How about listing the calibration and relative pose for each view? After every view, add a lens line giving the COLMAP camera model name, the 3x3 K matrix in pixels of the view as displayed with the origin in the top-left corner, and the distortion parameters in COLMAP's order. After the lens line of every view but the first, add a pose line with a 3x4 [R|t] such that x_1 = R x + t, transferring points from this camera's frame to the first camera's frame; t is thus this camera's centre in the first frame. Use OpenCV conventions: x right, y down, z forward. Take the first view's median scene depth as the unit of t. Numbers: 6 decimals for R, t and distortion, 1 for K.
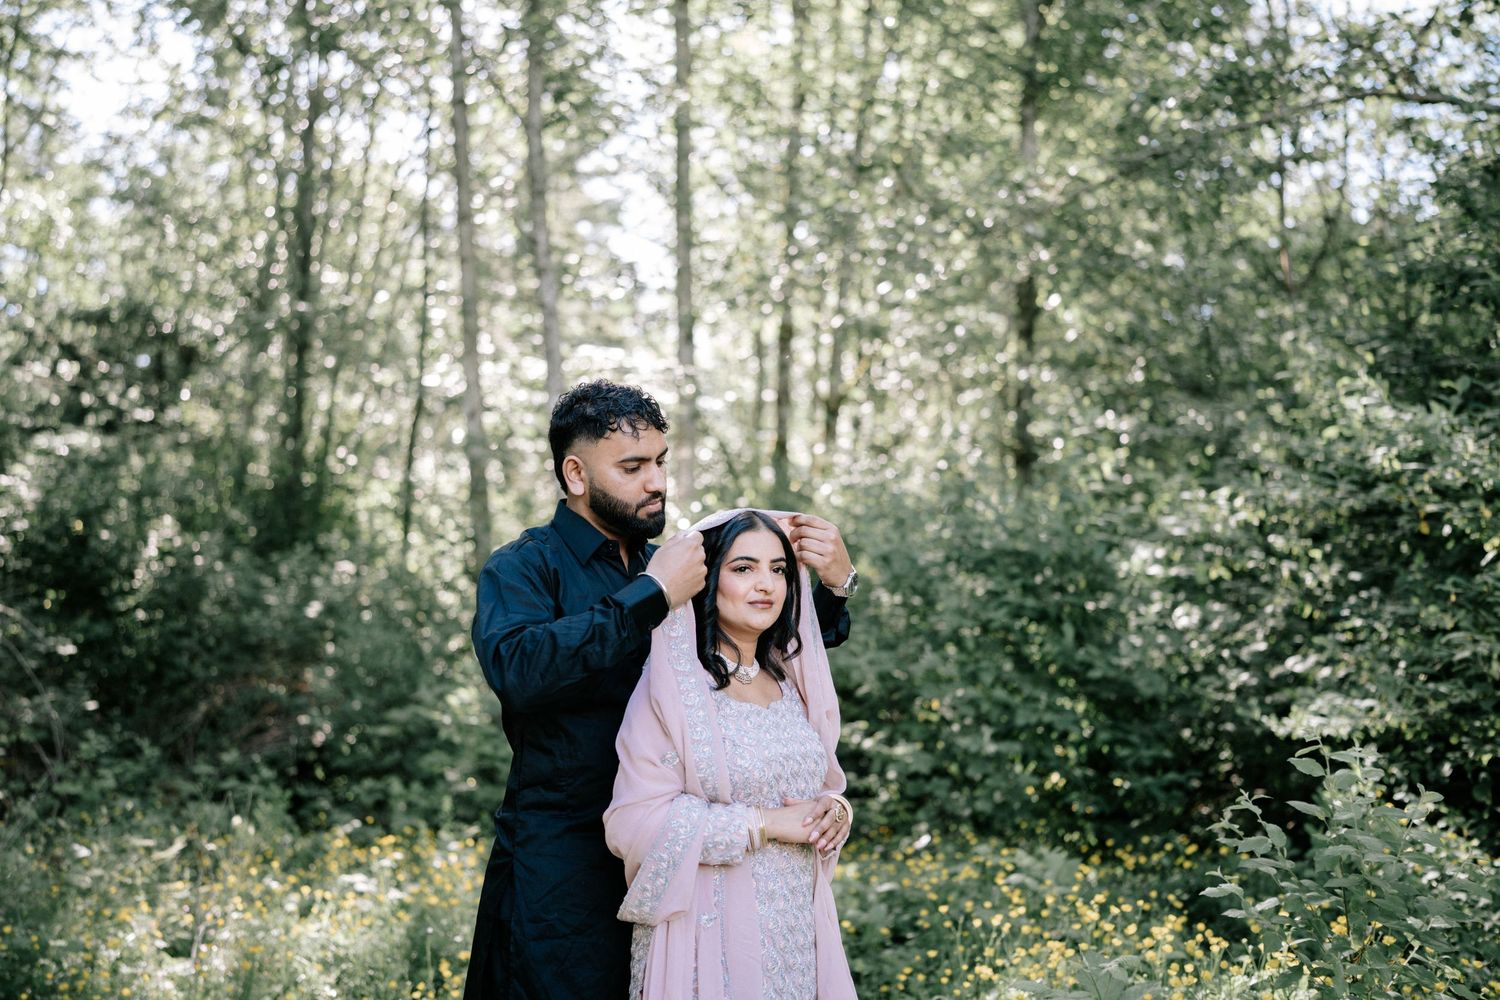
lens RADIAL K [[1546.0, 0, 753.5], [0, 1546.0, 497.0], [0, 0, 1]] dist [-0.054983, 0.275780]
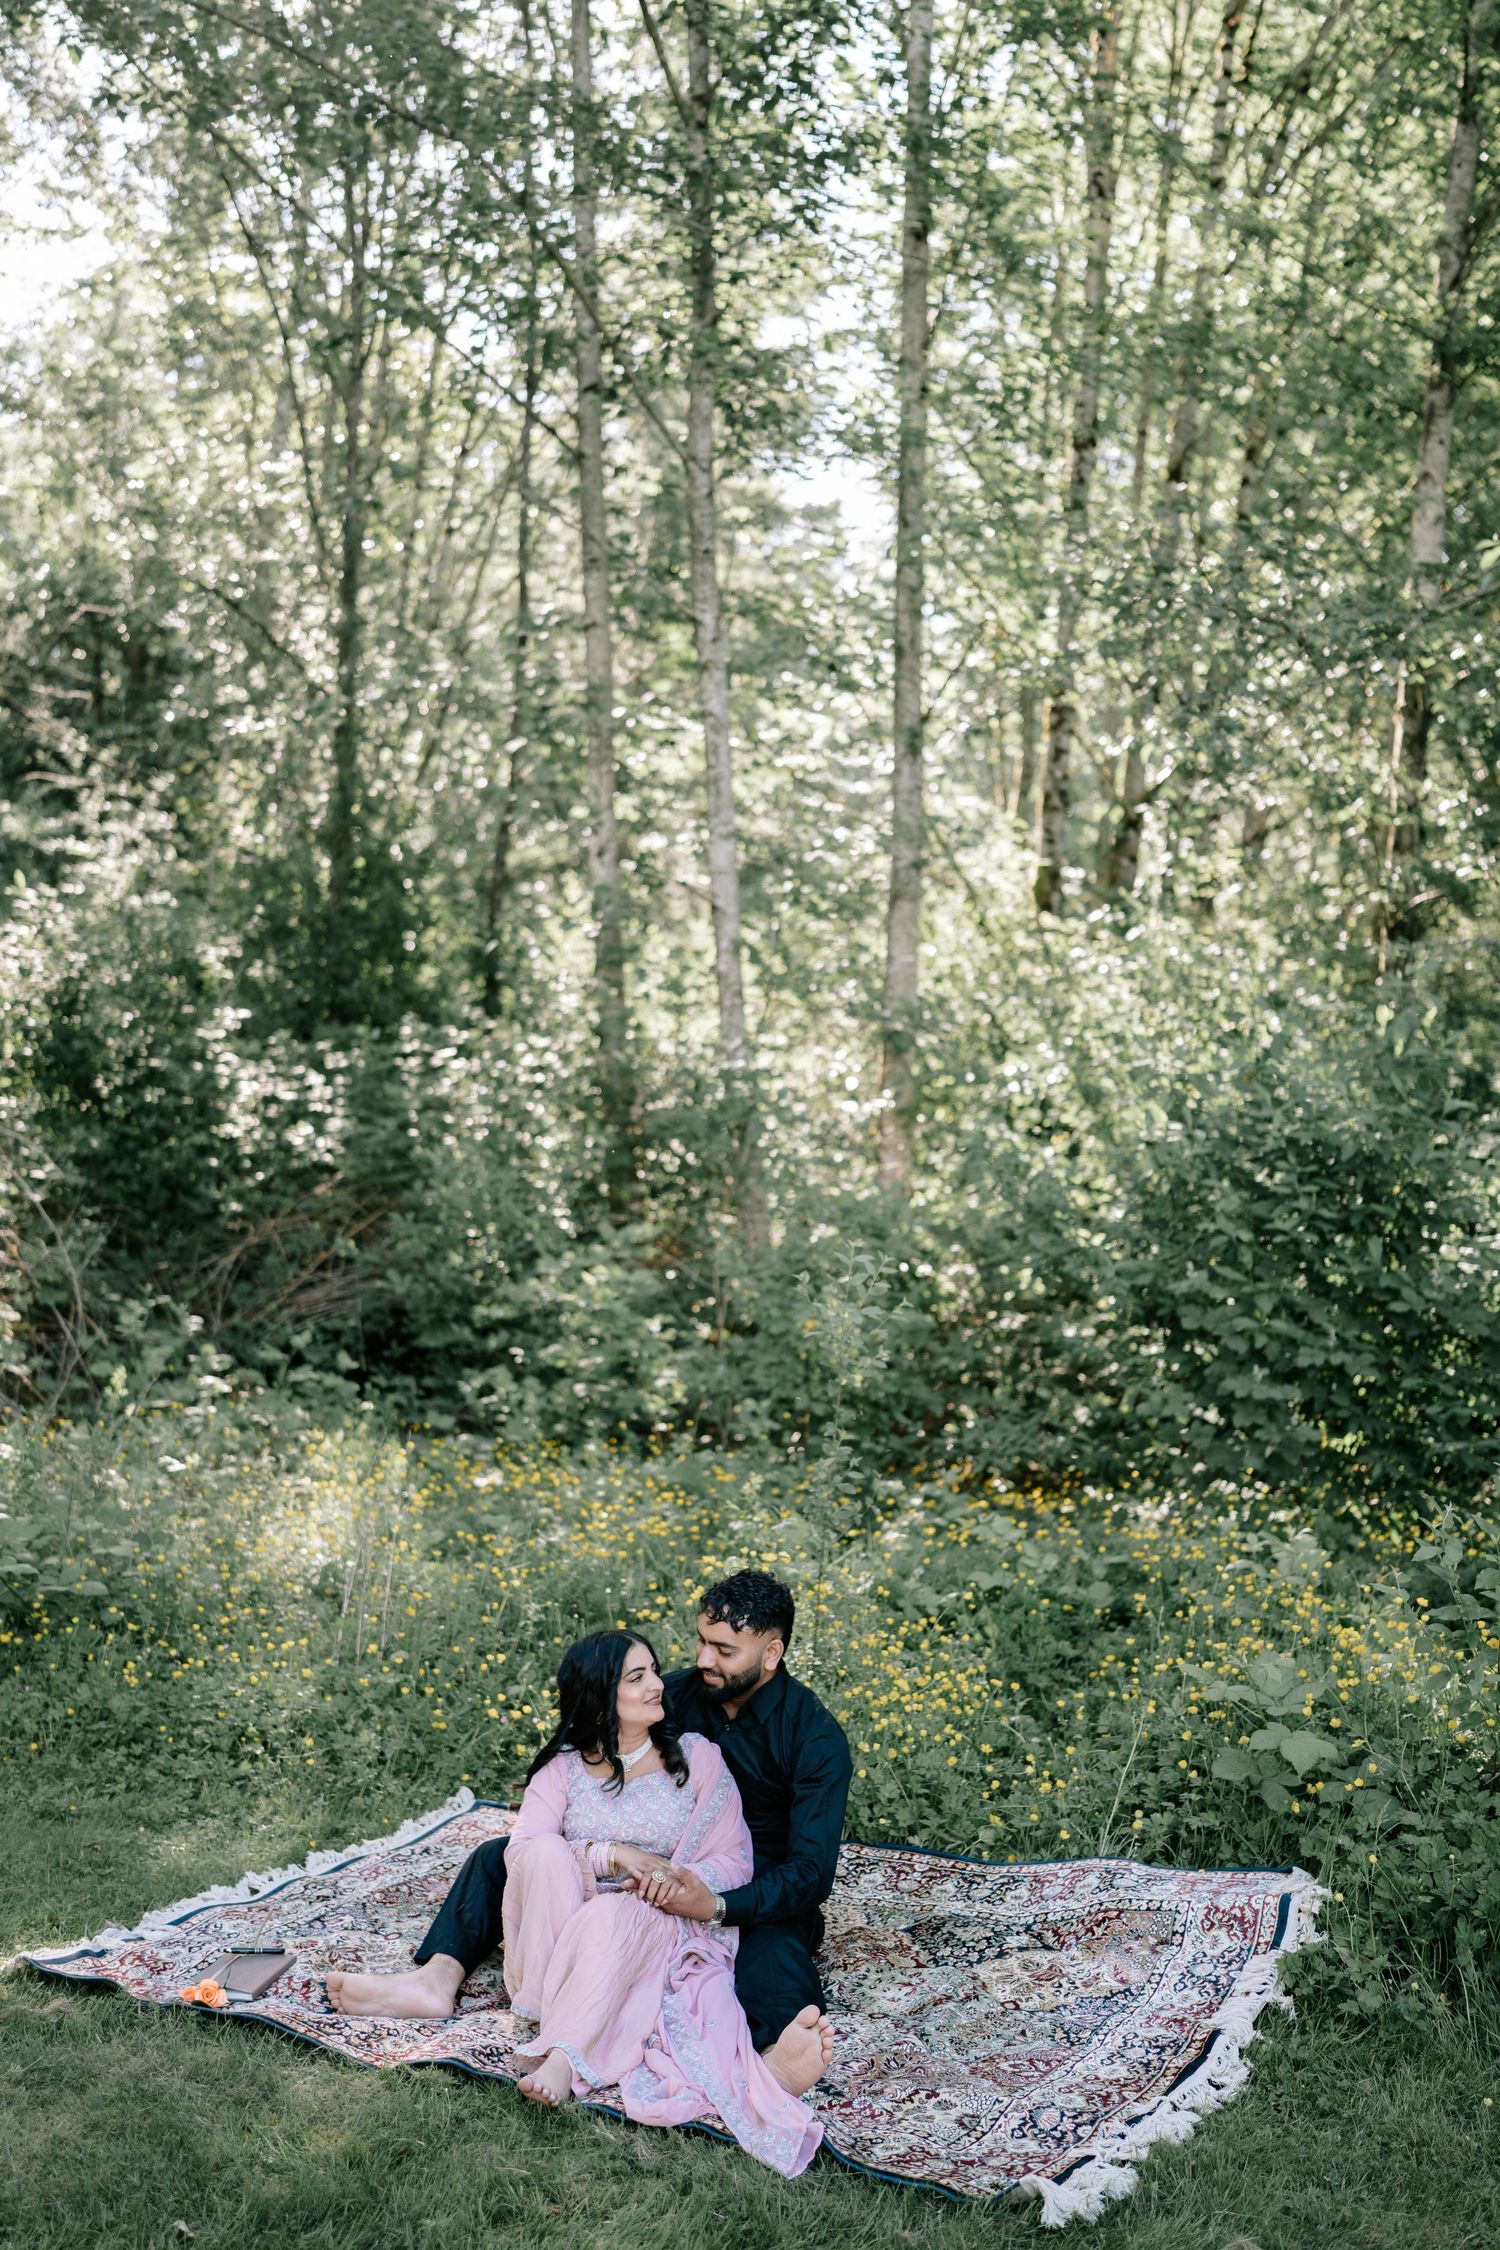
lens RADIAL K [[2473.6, 0, 751.5], [0, 2473.6, 1126.4], [0, 0, 1]] dist [0.005601, 0.008080]
pose [[0.994328, 0.027662, -0.102697, 0.008410], [-0.017481, 0.994959, 0.098750, -0.054127], [0.104911, -0.096395, 0.989799, -0.162623]]
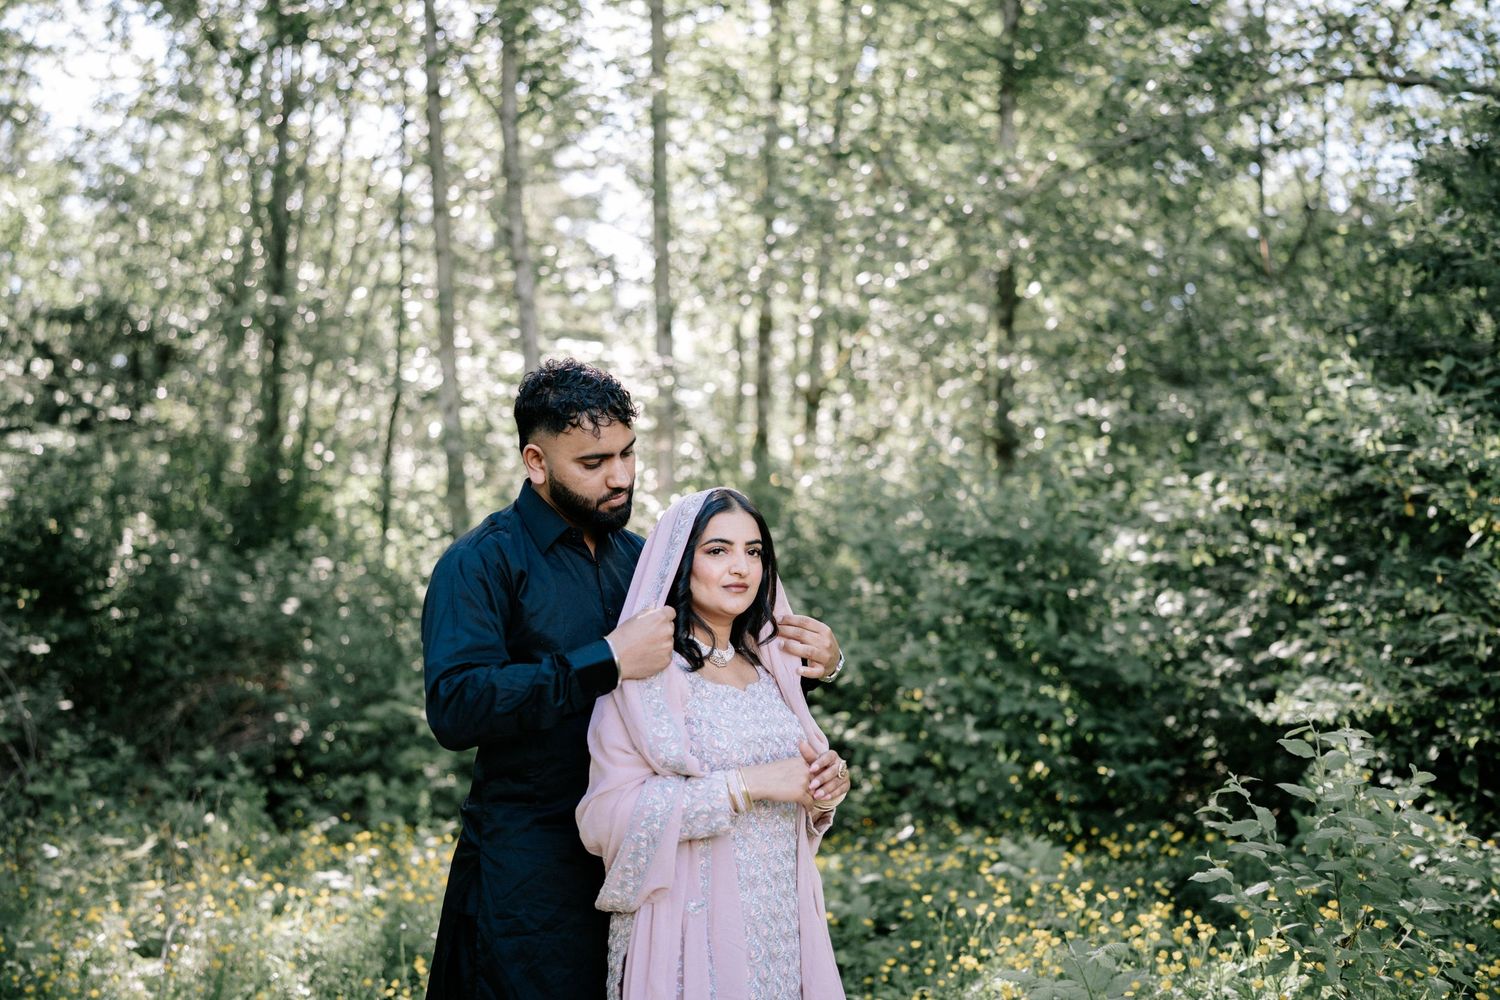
lens RADIAL K [[1545.9, 0, 750.0], [0, 1545.9, 500.0], [0, 0, 1]] dist [-0.054234, 0.270150]
pose [[0.999918, -0.008596, 0.009449, 0.000927], [0.008550, 0.999952, 0.004868, 0.002002], [-0.009490, -0.004787, 0.999944, 0.005475]]
